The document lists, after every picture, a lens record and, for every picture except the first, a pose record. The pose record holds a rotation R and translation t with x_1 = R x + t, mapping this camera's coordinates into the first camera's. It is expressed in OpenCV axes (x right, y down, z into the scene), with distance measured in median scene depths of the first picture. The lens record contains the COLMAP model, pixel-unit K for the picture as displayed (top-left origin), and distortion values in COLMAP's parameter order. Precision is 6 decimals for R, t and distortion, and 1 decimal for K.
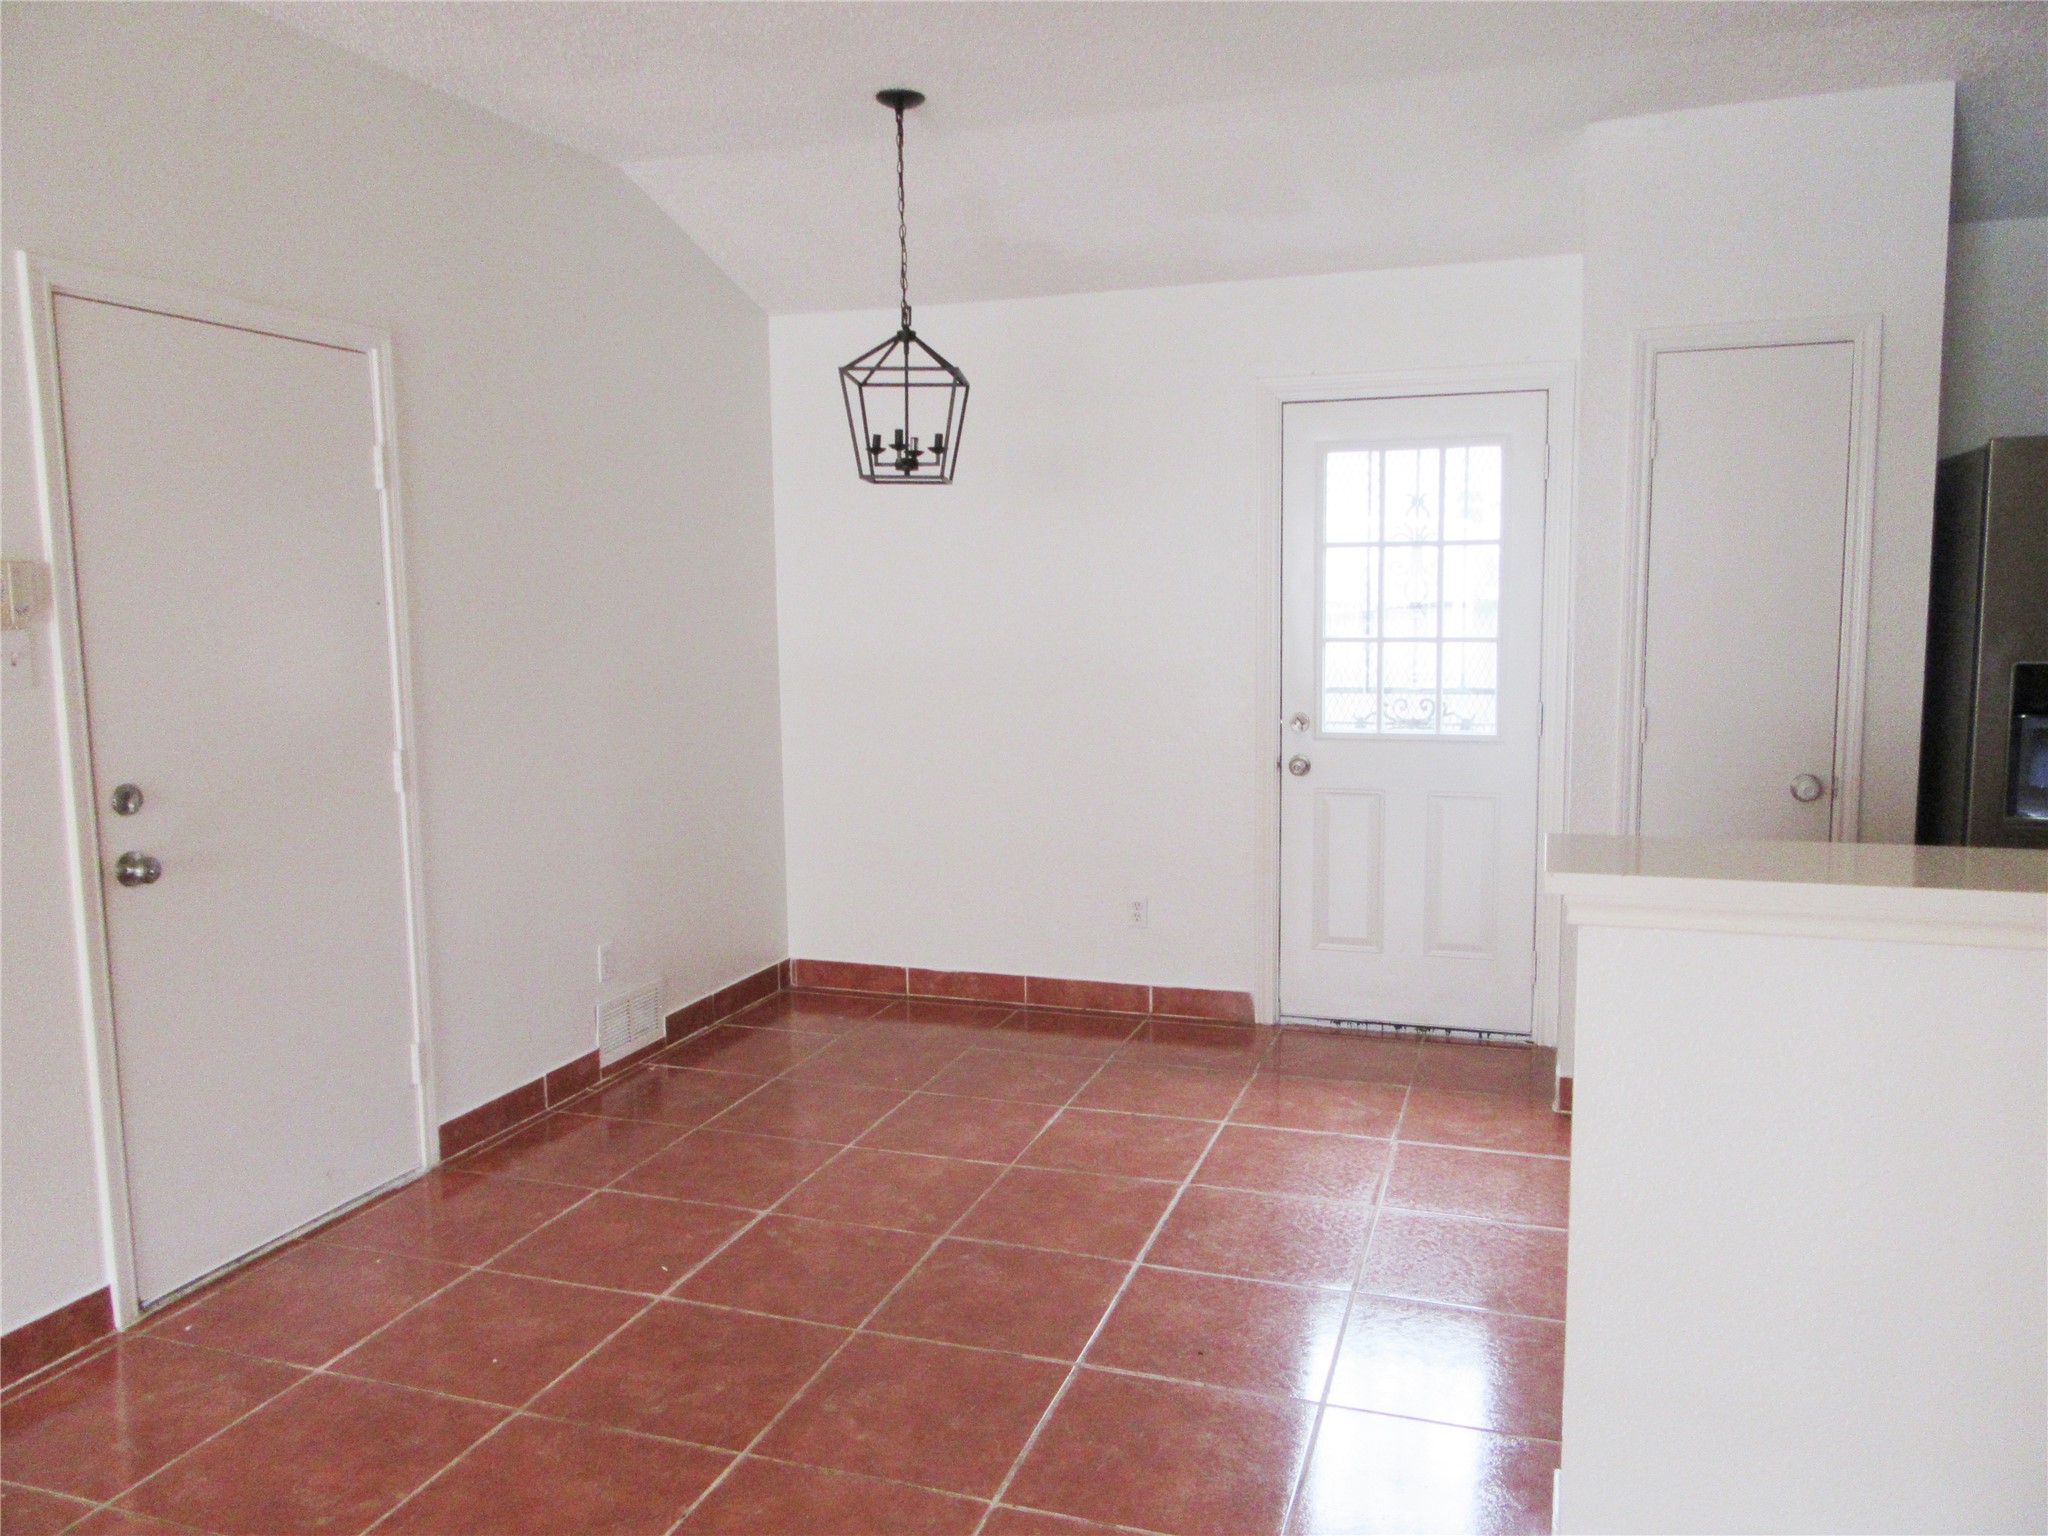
lens RADIAL K [[1512.7, 0, 1024.0], [0, 1512.7, 768.0], [0, 0, 1]] dist [-0.015267, 0.022743]
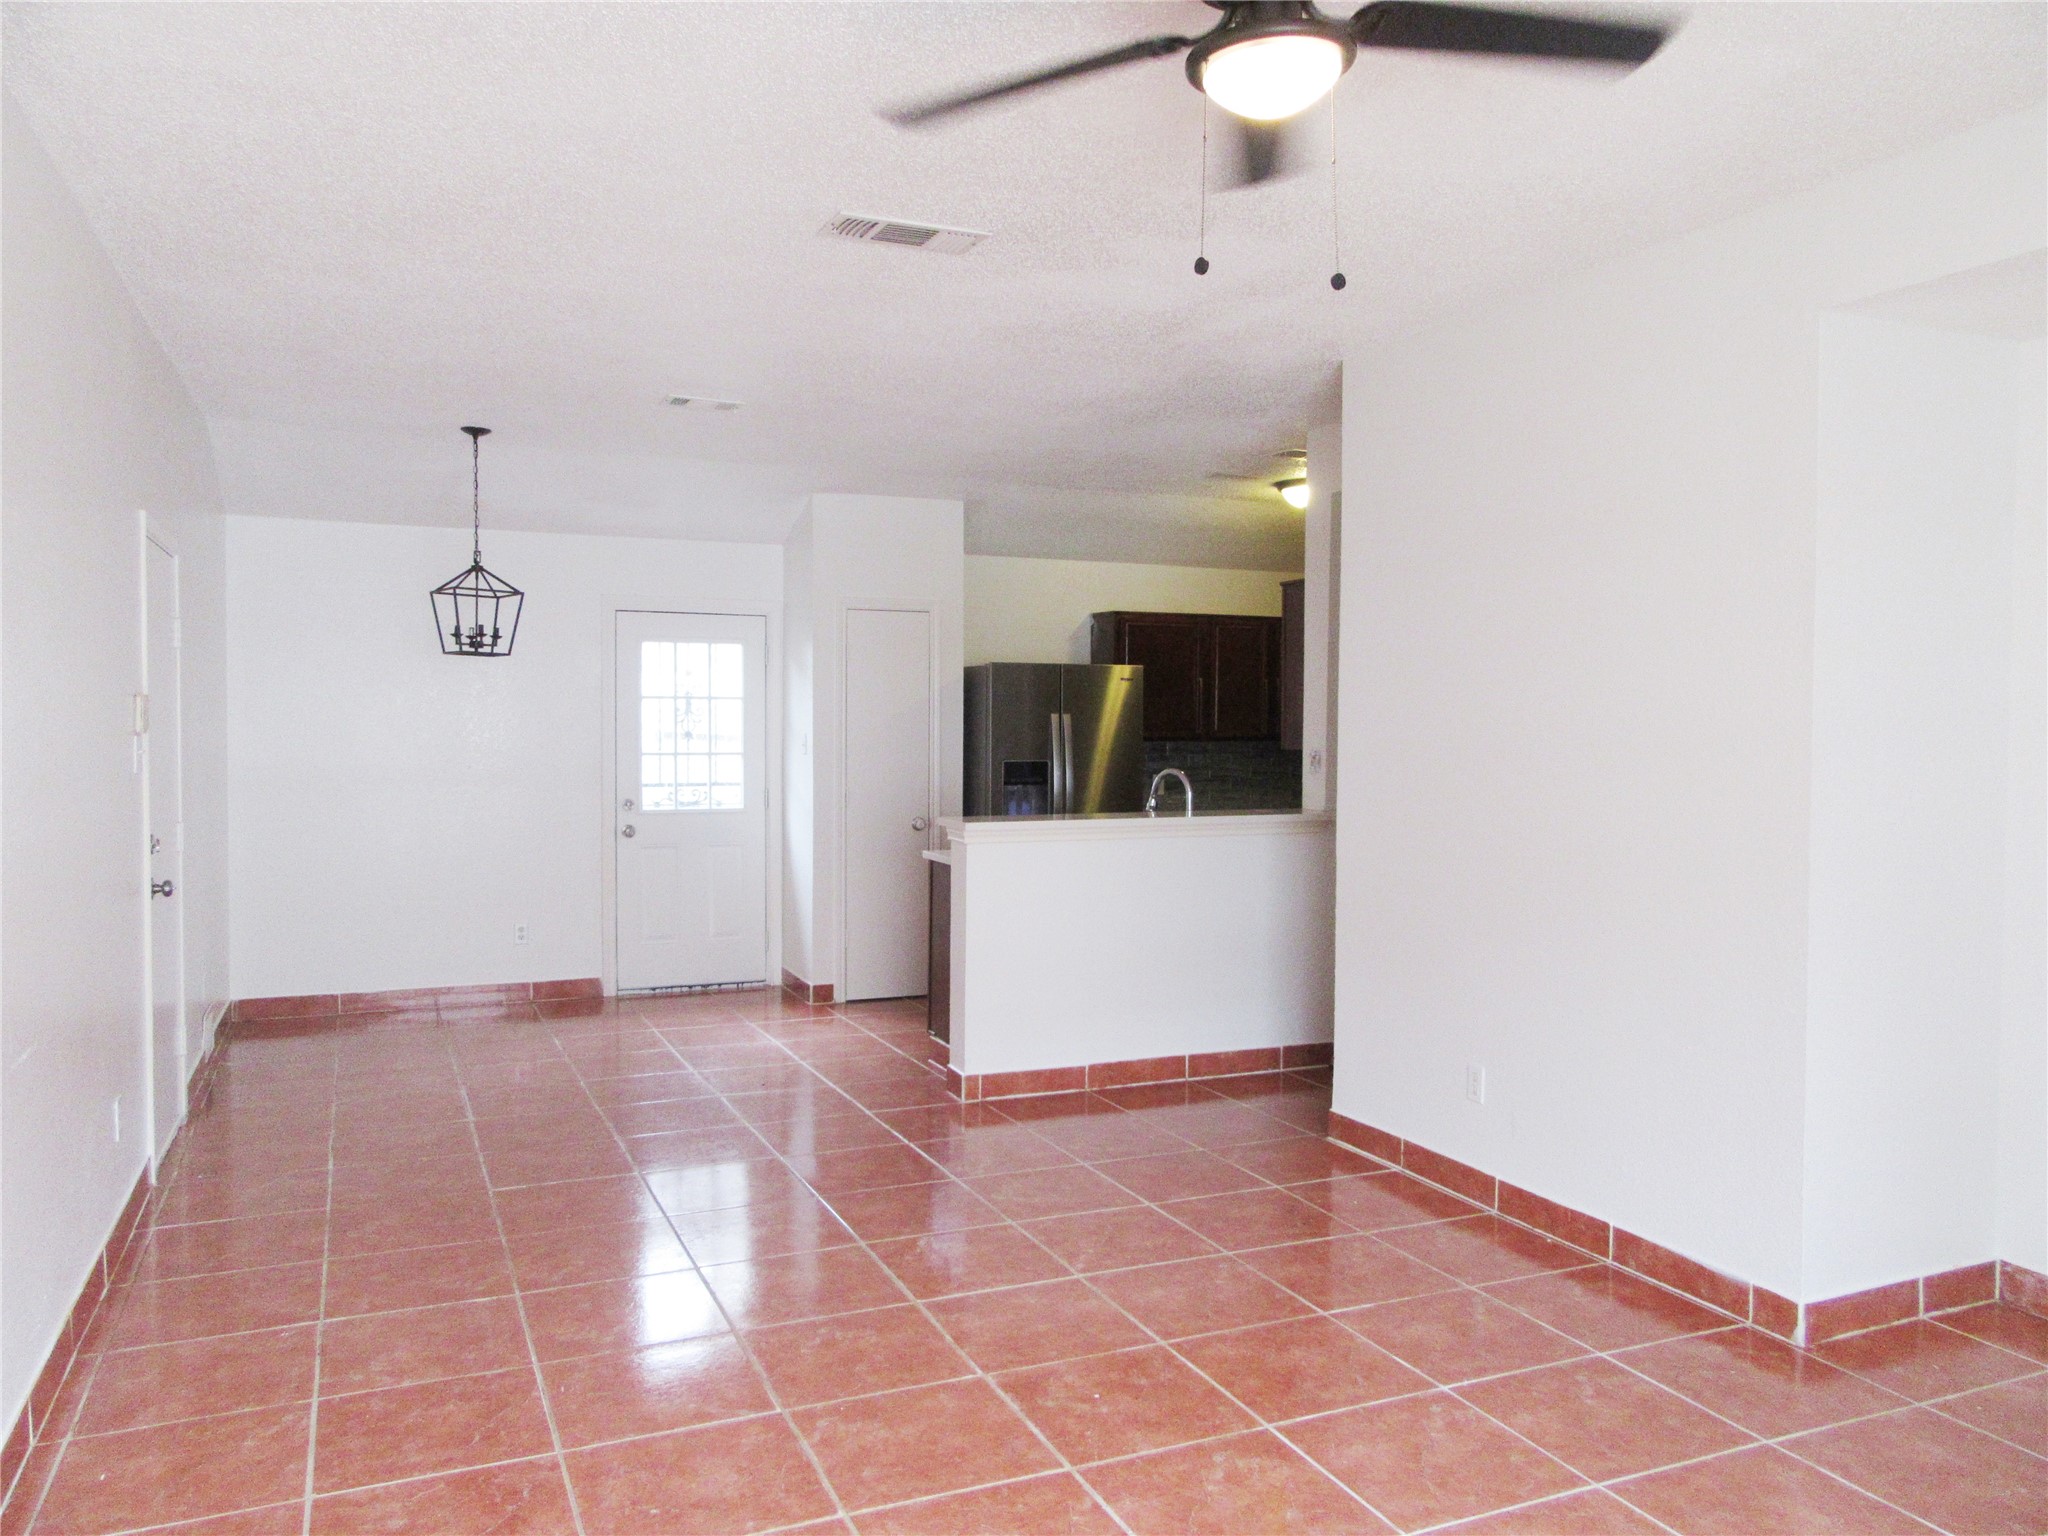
lens RADIAL K [[1512.7, 0, 1024.0], [0, 1512.7, 768.0], [0, 0, 1]] dist [-0.015267, 0.022743]
pose [[0.732876, -0.003244, 0.680355, -0.625379], [0.063215, 0.995988, -0.063345, 0.061847], [-0.677419, 0.089433, 0.730140, -0.488964]]
